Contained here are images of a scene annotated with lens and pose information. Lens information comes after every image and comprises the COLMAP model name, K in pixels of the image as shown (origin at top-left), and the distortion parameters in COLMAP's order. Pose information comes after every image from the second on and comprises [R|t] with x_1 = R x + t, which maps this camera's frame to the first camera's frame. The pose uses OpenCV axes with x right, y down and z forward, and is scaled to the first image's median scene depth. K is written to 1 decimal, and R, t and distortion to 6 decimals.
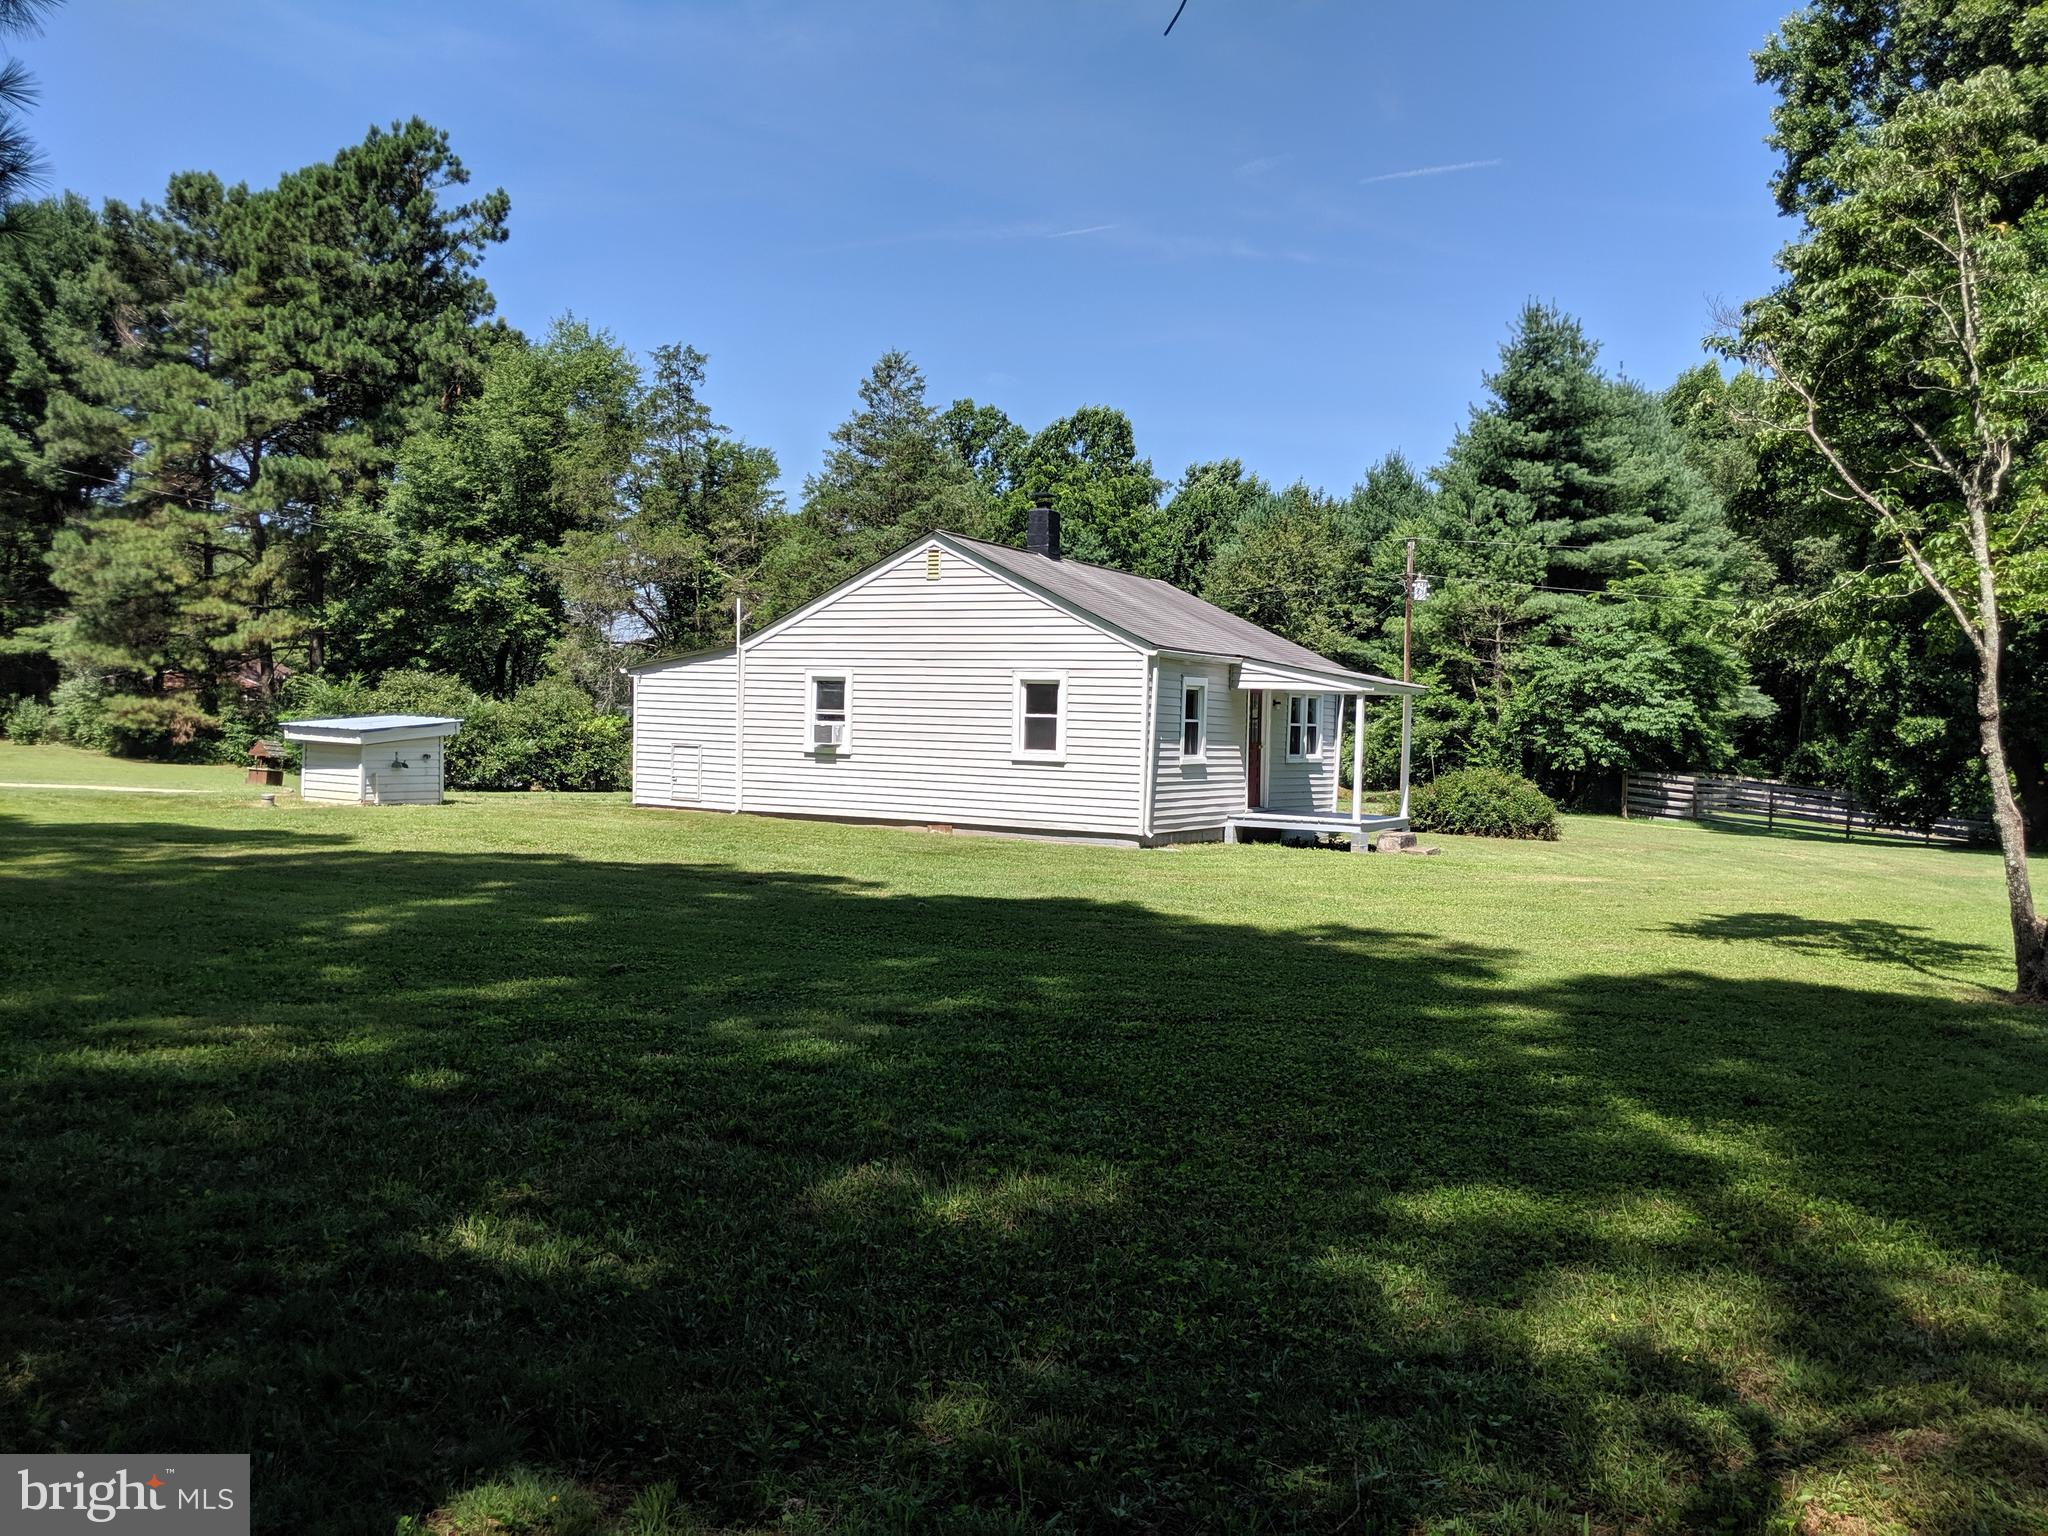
lens RADIAL K [[1621.1, 0, 1076.6], [0, 1621.1, 804.0], [0, 0, 1]] dist [0.085498, -0.155818]
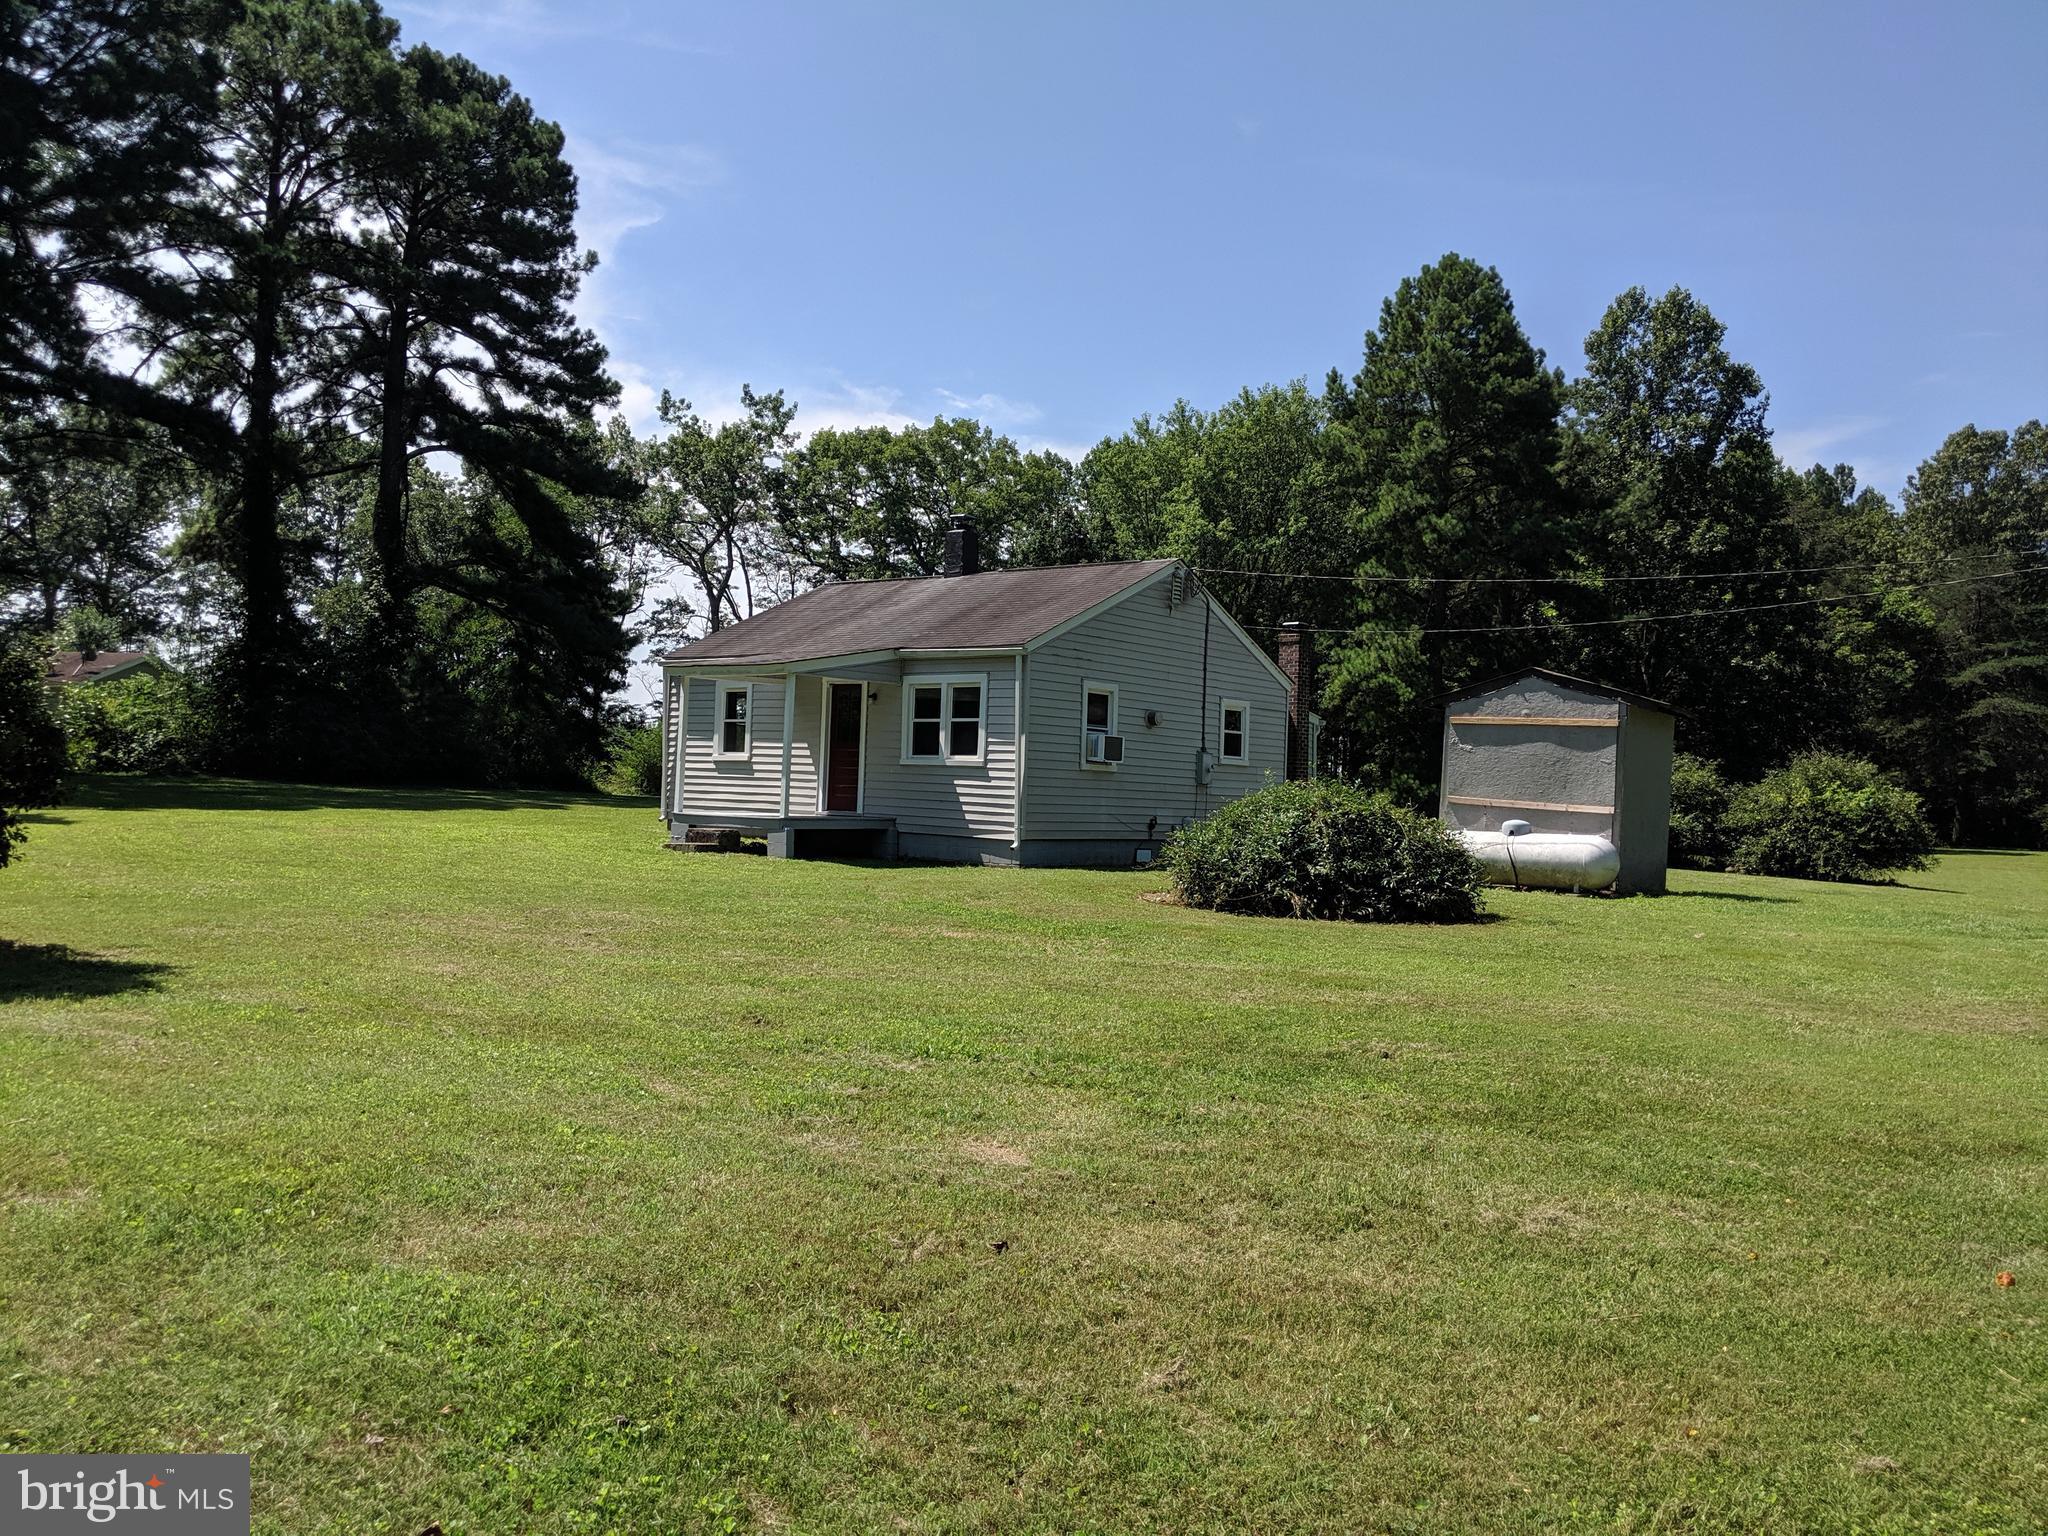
lens RADIAL K [[1641.1, 0, 1023.7], [0, 1641.1, 755.2], [0, 0, 1]] dist [0.090191, -0.162210]
pose [[-0.183438, -0.057219, -0.981365, 0.516864], [-0.087158, 0.995320, -0.041740, 0.000298], [0.979160, 0.077877, -0.187567, 0.649871]]
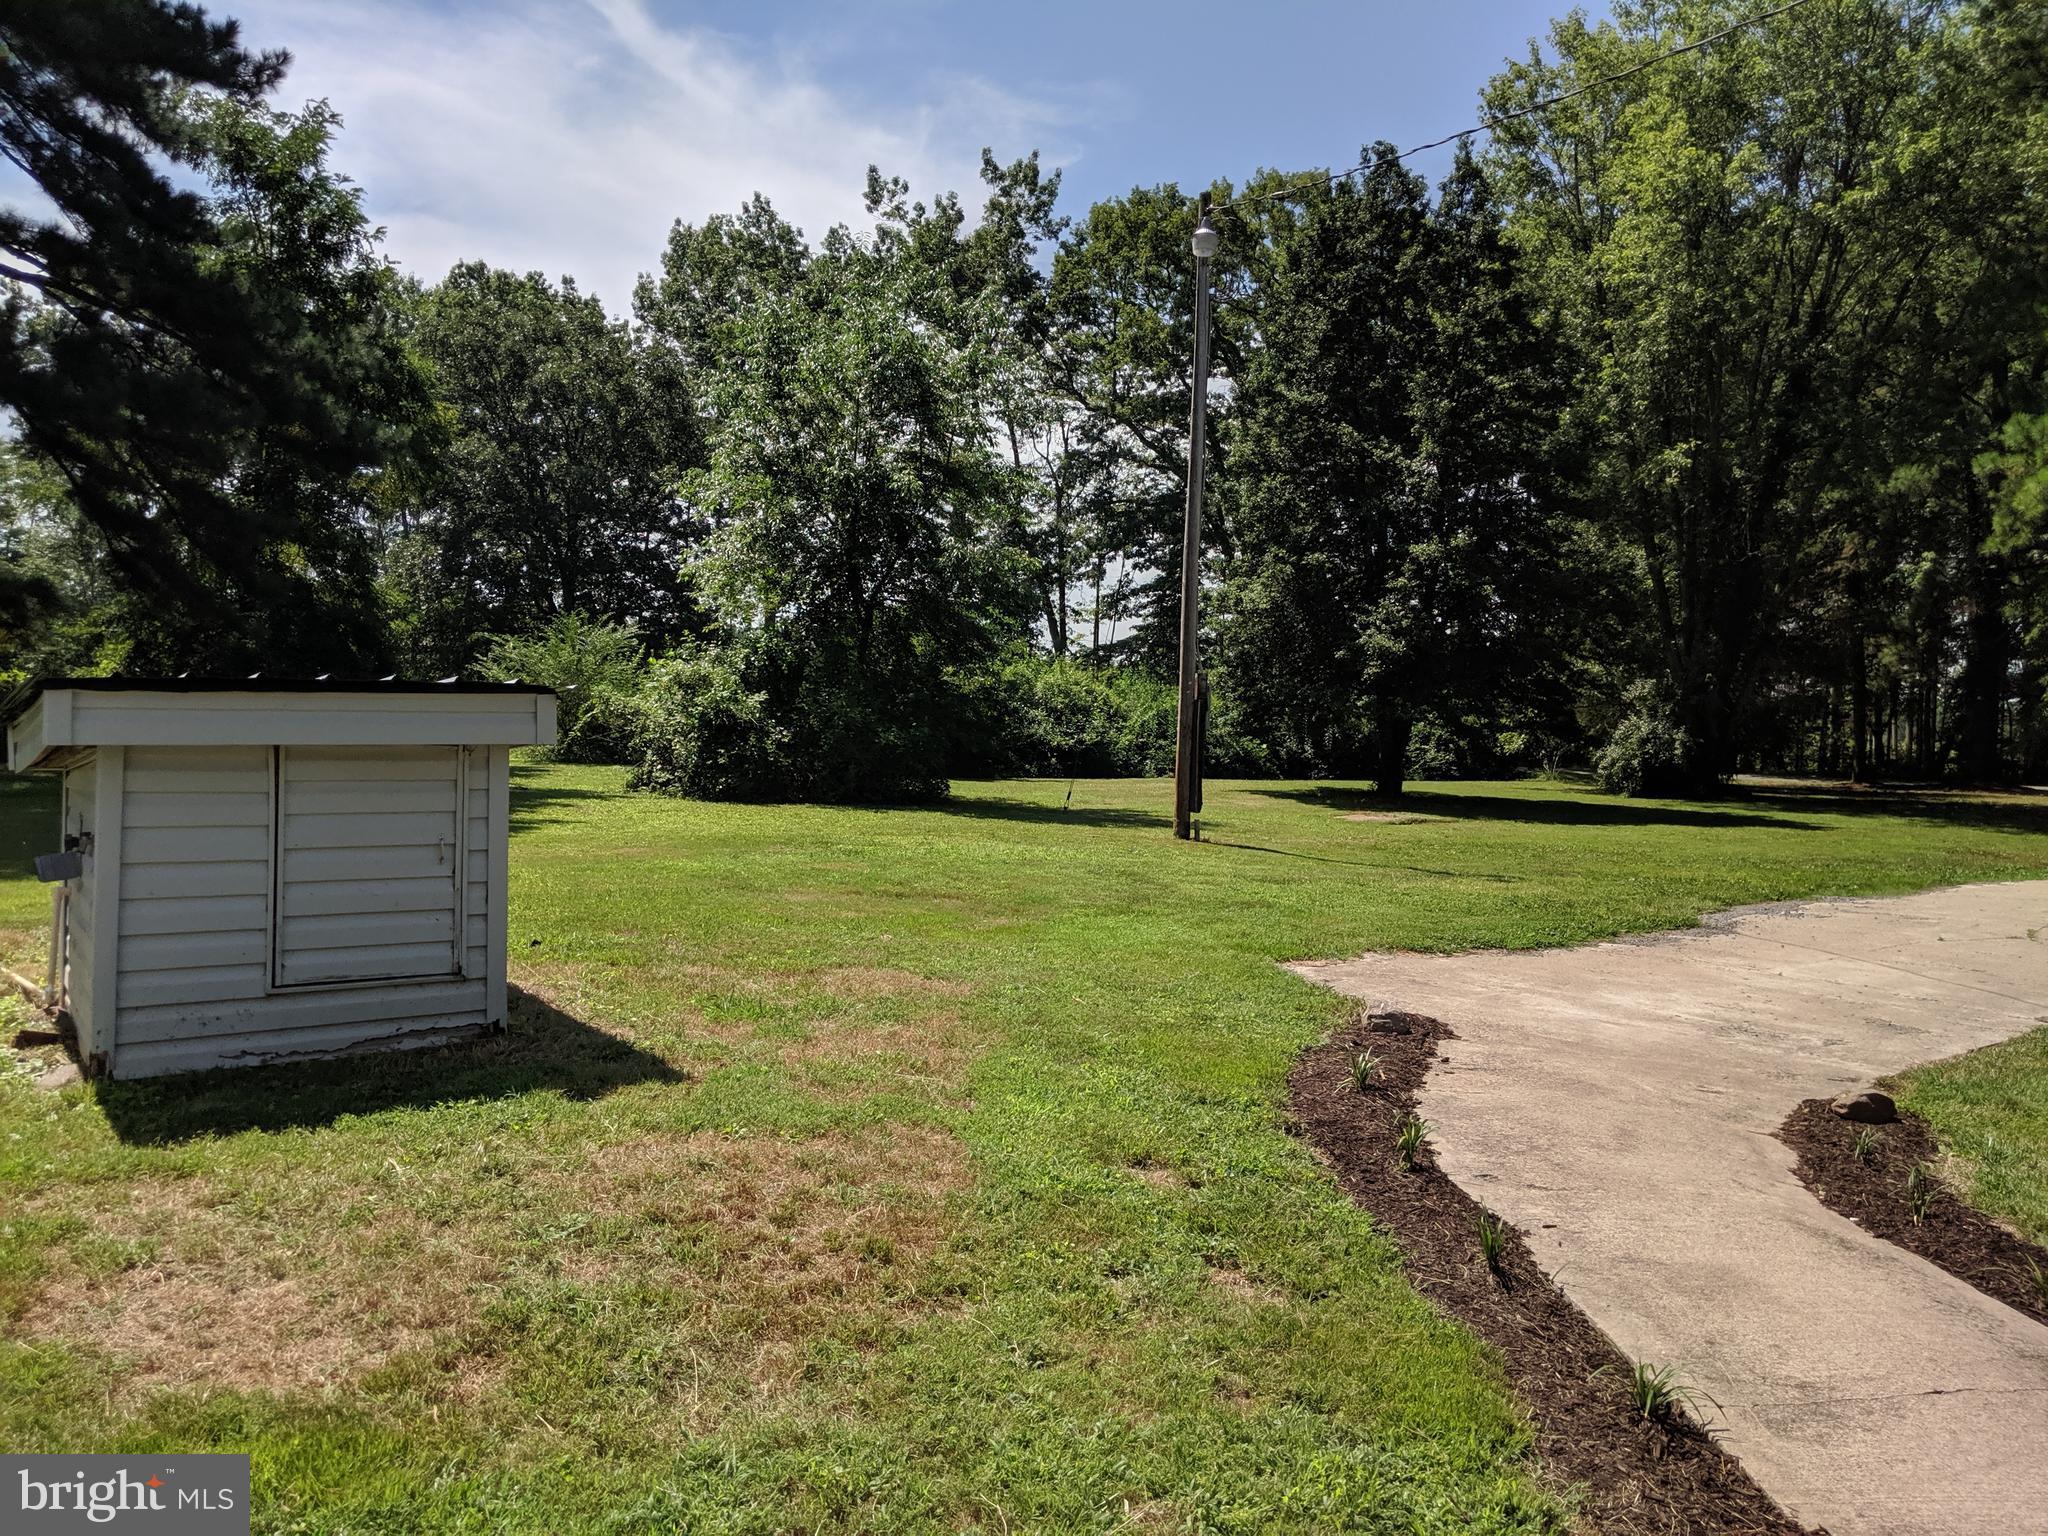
lens RADIAL K [[1641.1, 0, 1023.7], [0, 1641.1, 755.2], [0, 0, 1]] dist [0.090191, -0.162210]
pose [[-0.449610, -0.016367, -0.893075, -0.125490], [-0.081133, 0.996447, 0.022585, -0.028646], [0.889532, 0.082613, -0.449341, 0.603415]]
